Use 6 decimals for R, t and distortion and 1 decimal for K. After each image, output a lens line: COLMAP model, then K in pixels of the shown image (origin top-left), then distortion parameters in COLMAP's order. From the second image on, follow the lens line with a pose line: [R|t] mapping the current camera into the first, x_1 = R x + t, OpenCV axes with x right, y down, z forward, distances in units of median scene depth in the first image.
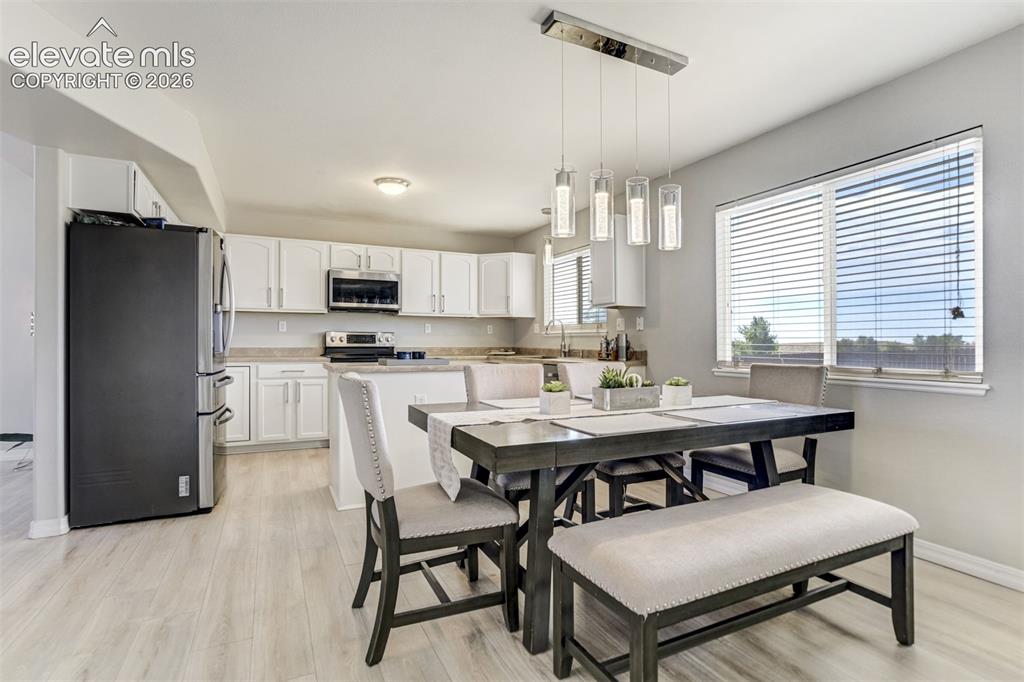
lens RADIAL K [[518.2, 0, 512.0], [0, 518.2, 341.0], [0, 0, 1]] dist [-0.013824, 0.031188]
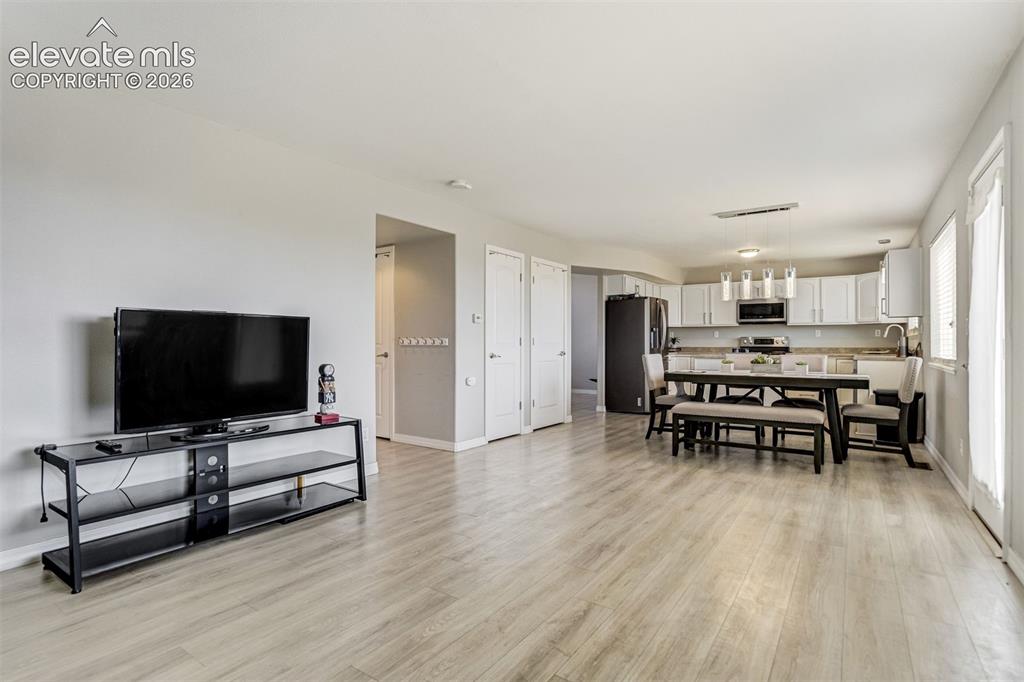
lens RADIAL K [[505.7, 0, 495.2], [0, 505.7, 344.9], [0, 0, 1]] dist [-0.041024, 0.000035]
pose [[0.490860, -0.003322, -0.871232, 0.643208], [0.005557, 0.999984, -0.000682, 0.002457], [0.871221, -0.004506, 0.490871, -0.444060]]
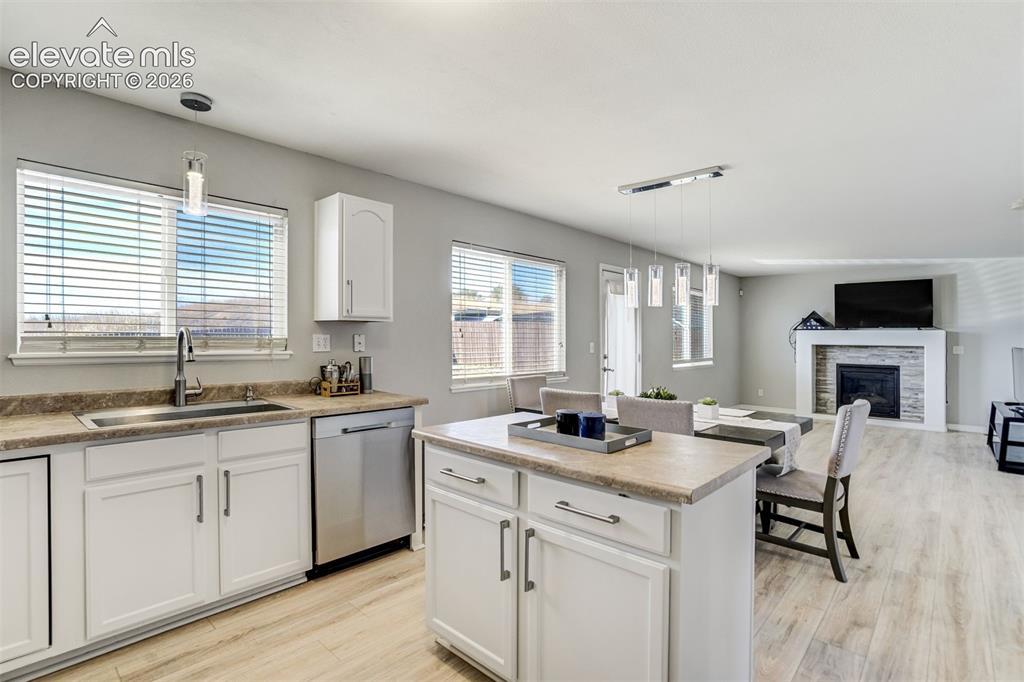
lens RADIAL K [[498.3, 0, 509.6], [0, 498.3, 325.9], [0, 0, 1]] dist [-0.004911, -0.000763]
pose [[-0.393778, 0.009109, 0.919160, -0.424431], [-0.016534, 0.999719, -0.016991, -0.039277], [-0.919057, -0.021889, -0.393517, 0.856567]]
